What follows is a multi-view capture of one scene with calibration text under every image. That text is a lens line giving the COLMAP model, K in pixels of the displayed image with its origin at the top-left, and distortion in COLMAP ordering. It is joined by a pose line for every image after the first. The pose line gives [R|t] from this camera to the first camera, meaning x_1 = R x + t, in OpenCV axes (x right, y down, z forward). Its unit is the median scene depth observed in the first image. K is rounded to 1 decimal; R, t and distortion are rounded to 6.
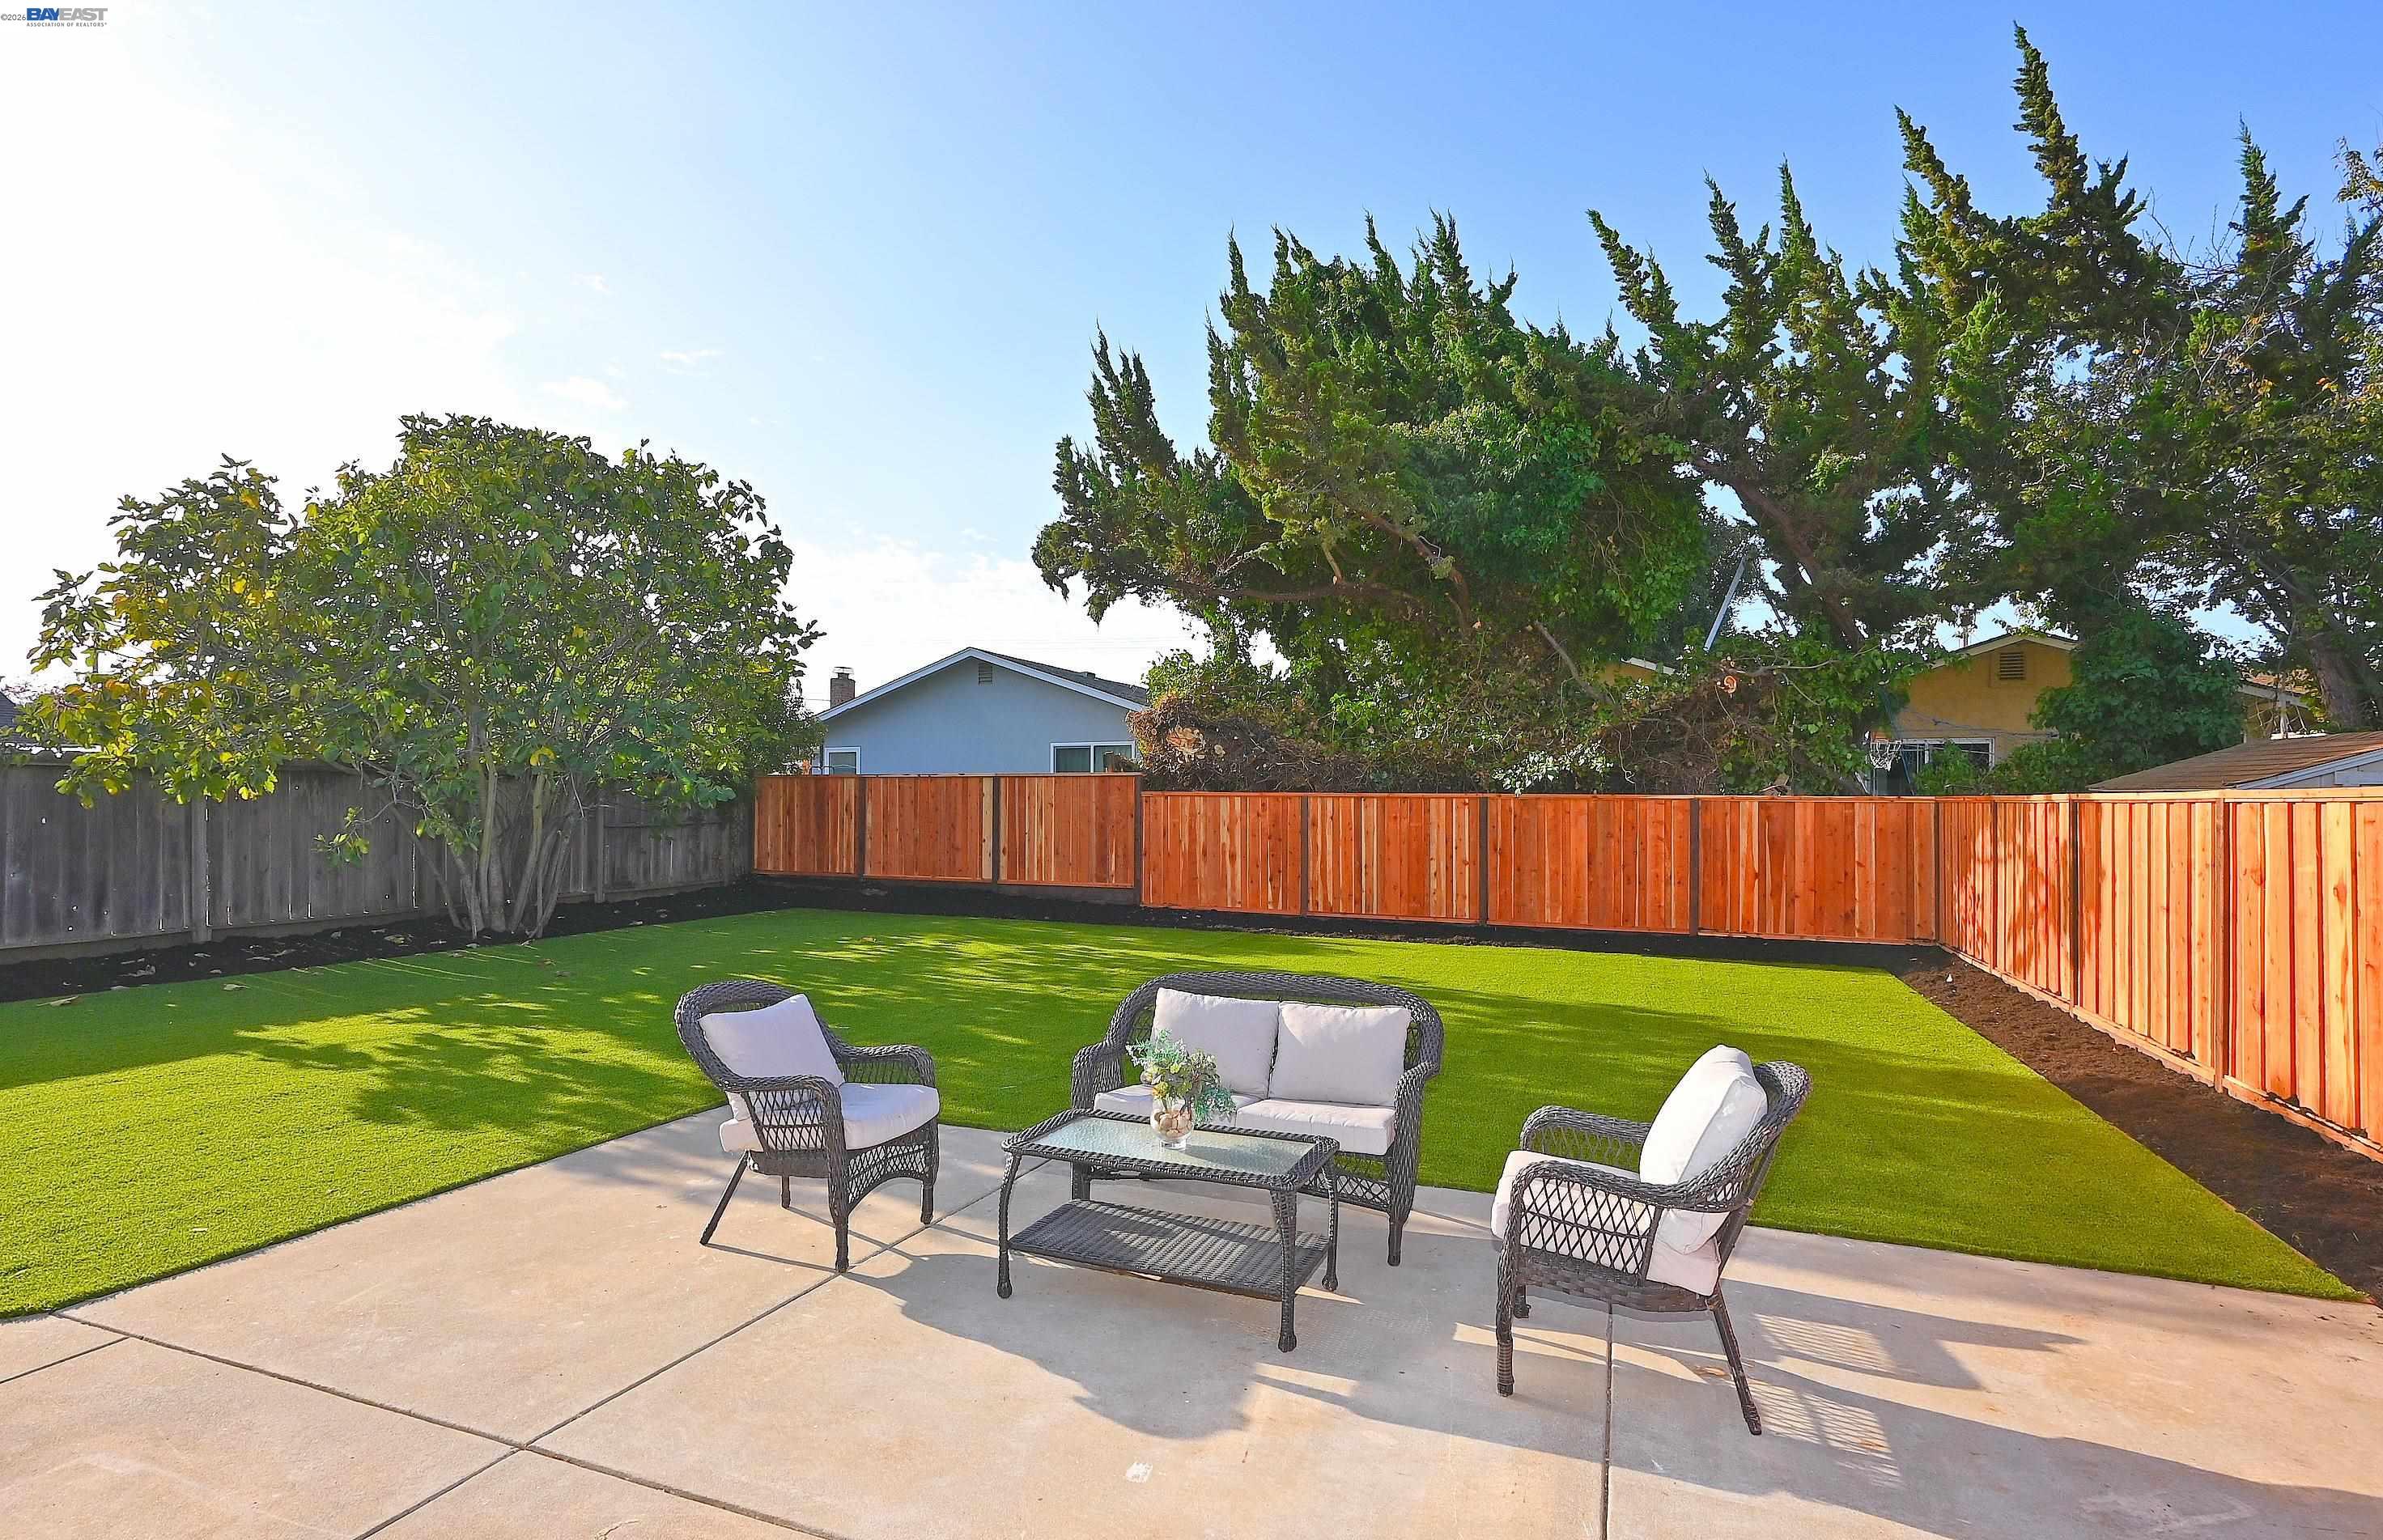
lens RADIAL K [[1173.1, 0, 1190.4], [0, 1173.1, 794.1], [0, 0, 1]] dist [-0.001110, 0.001361]
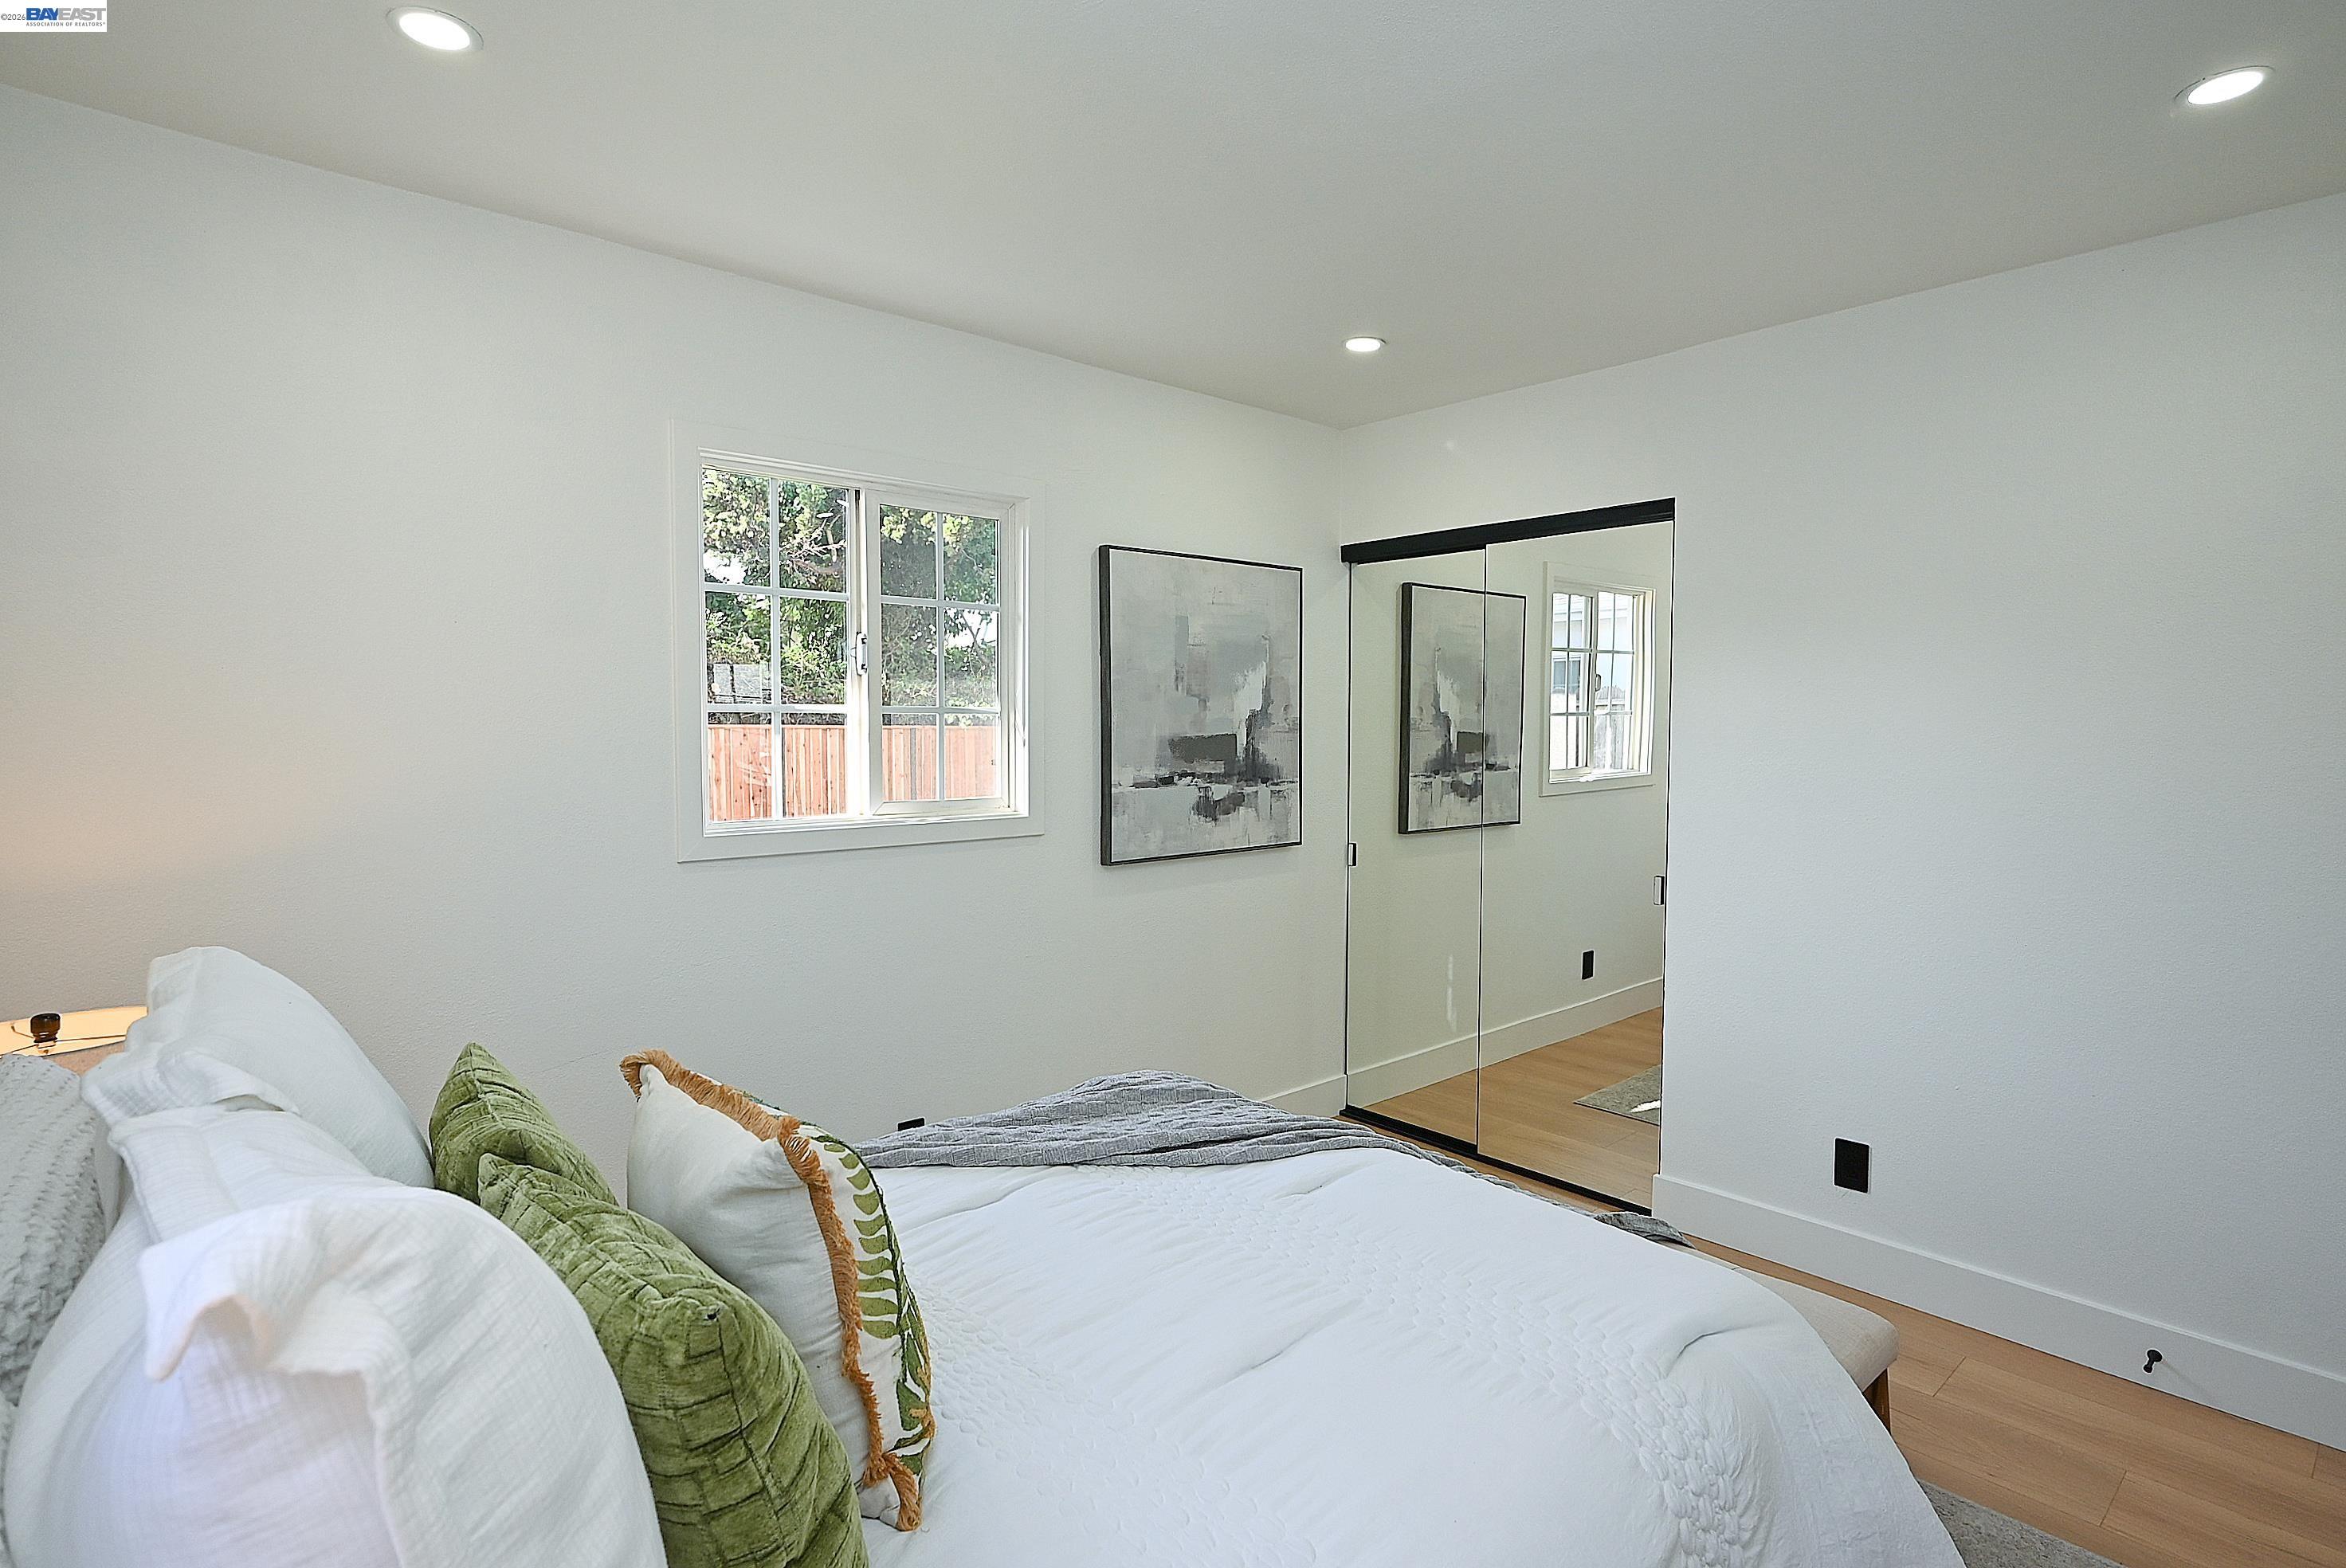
lens RADIAL K [[1180.2, 0, 1169.2], [0, 1180.2, 784.0], [0, 0, 1]] dist [-0.008029, 0.006864]
pose [[0.463402, -0.048458, 0.884822, -0.906307], [-0.006653, 0.998285, 0.058156, -0.016249], [-0.886123, -0.032837, 0.462286, 0.083059]]
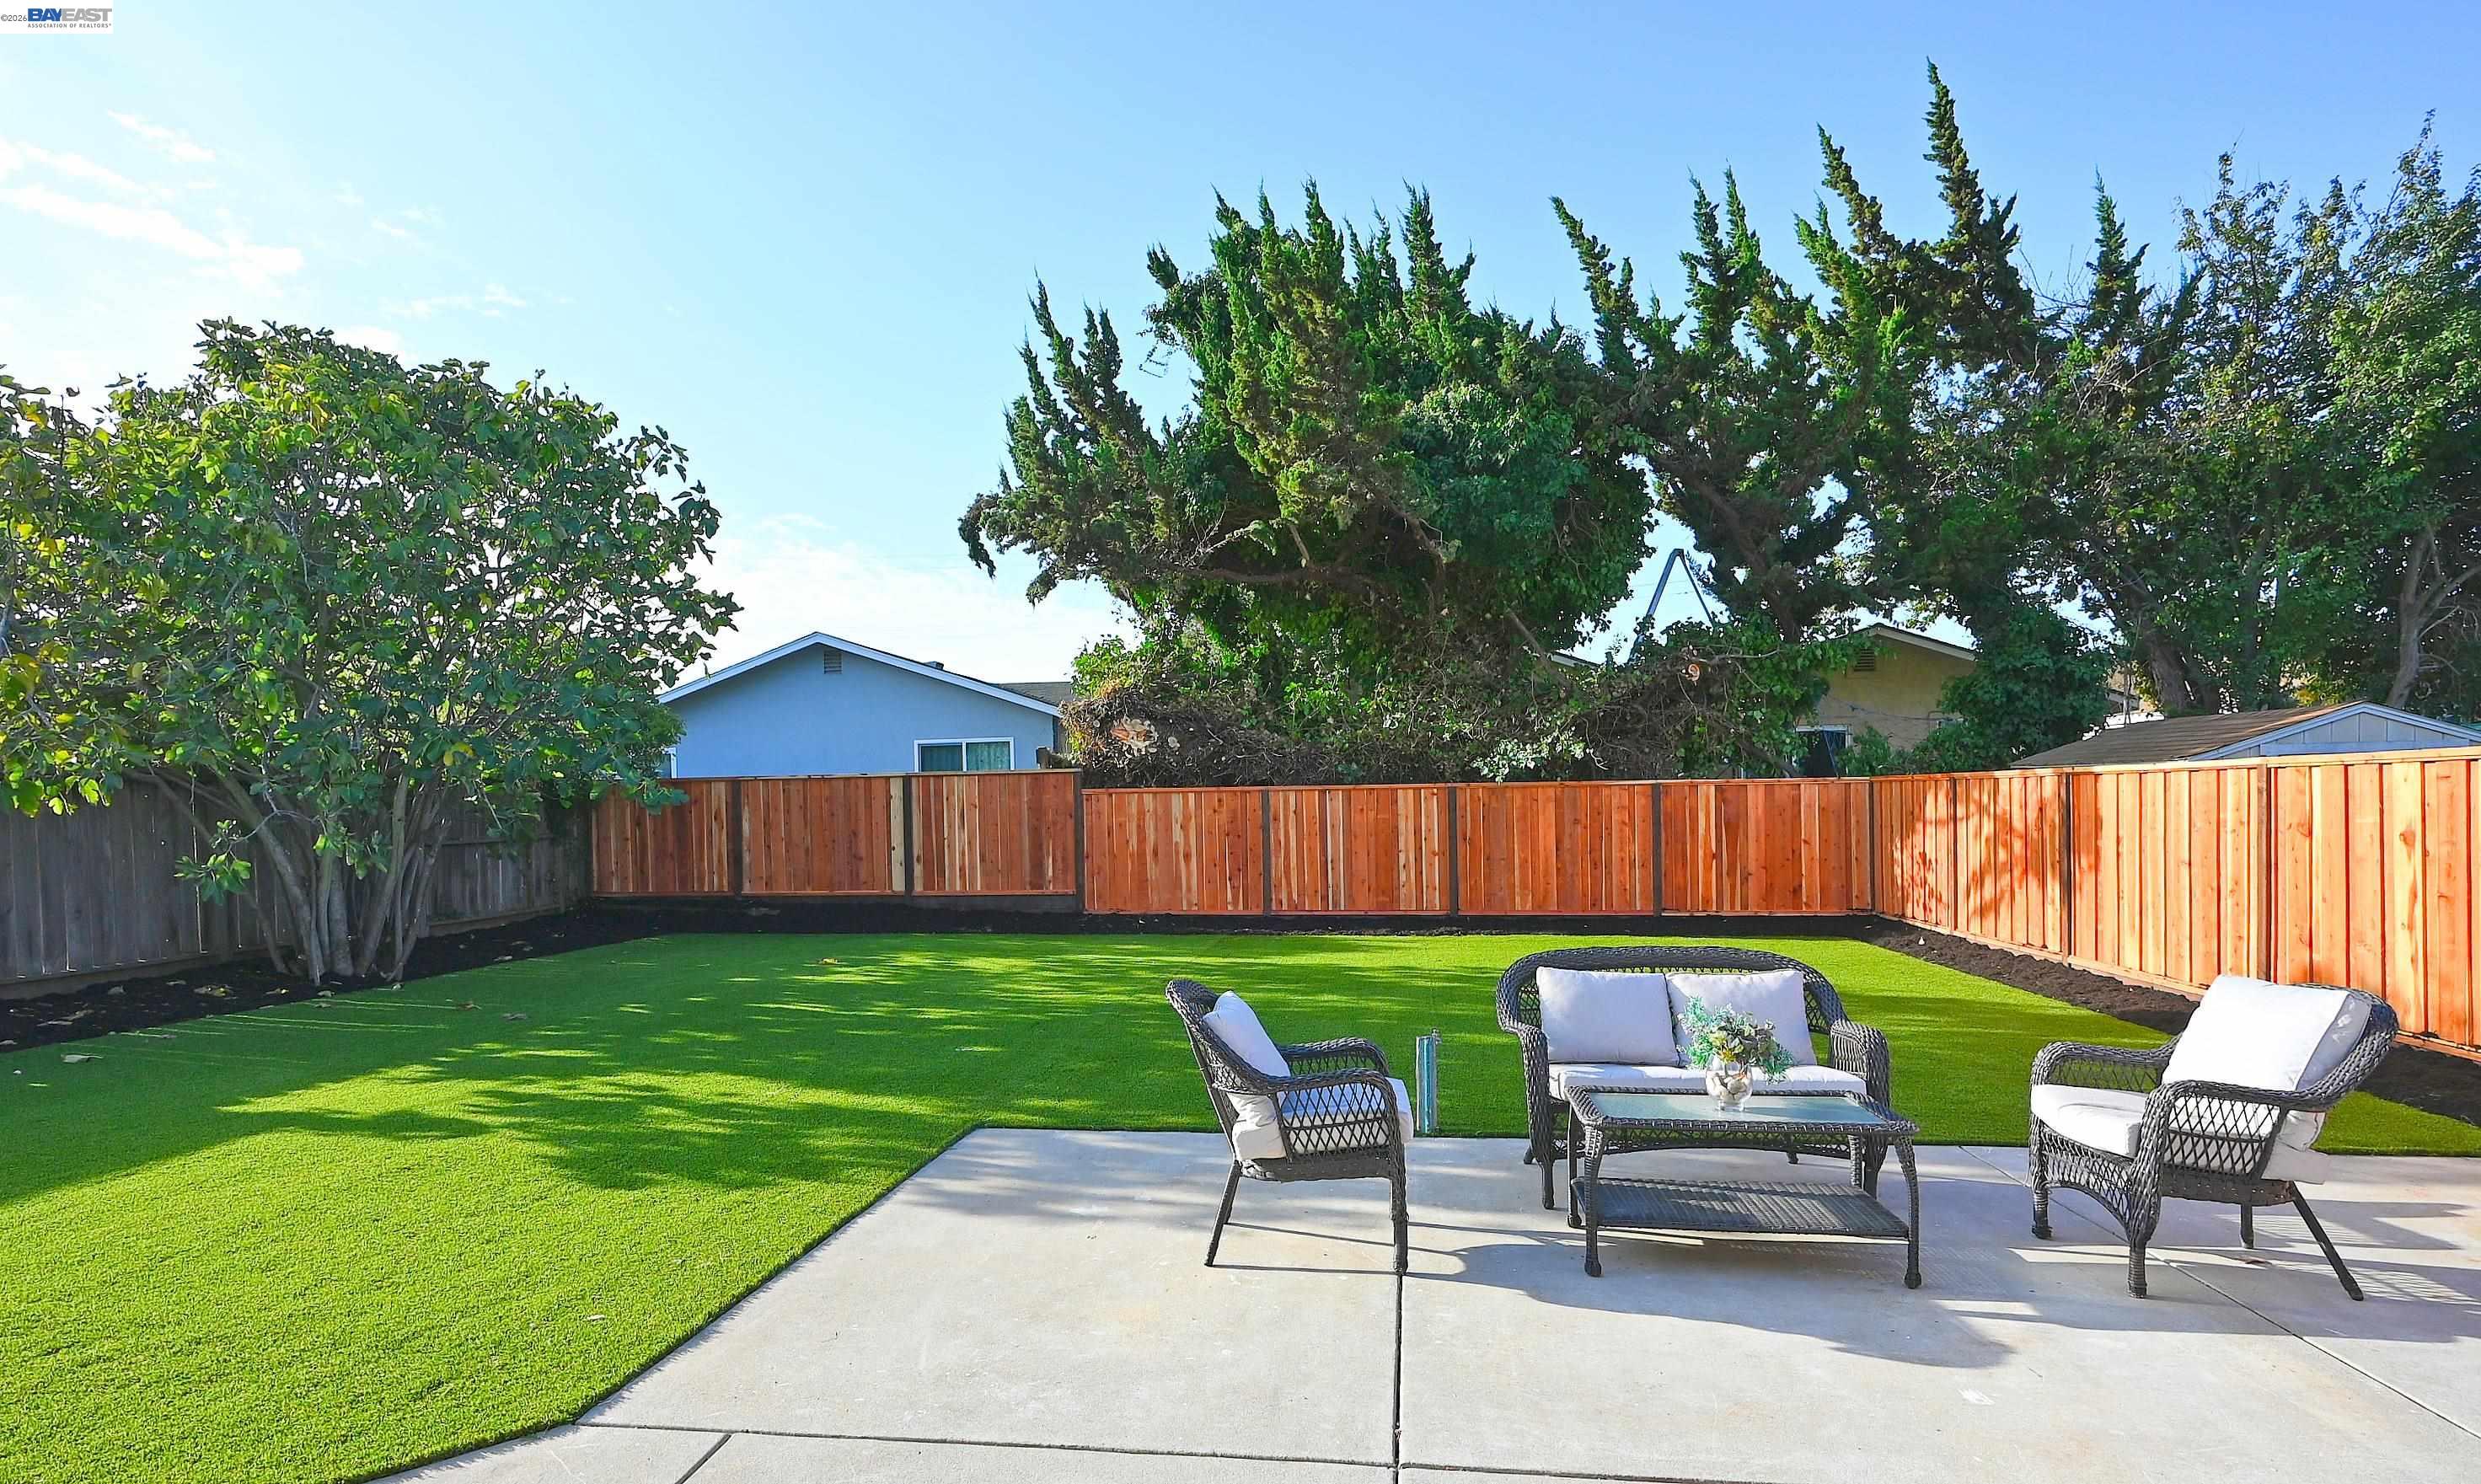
lens RADIAL K [[1253.5, 0, 1238.4], [0, 1253.5, 827.5], [0, 0, 1]] dist [-0.001993, 0.002538]
pose [[0.970082, -0.026677, 0.241306, -0.192170], [0.021050, 0.999444, 0.025867, 0.006116], [-0.241862, -0.020013, 0.970104, 0.018204]]
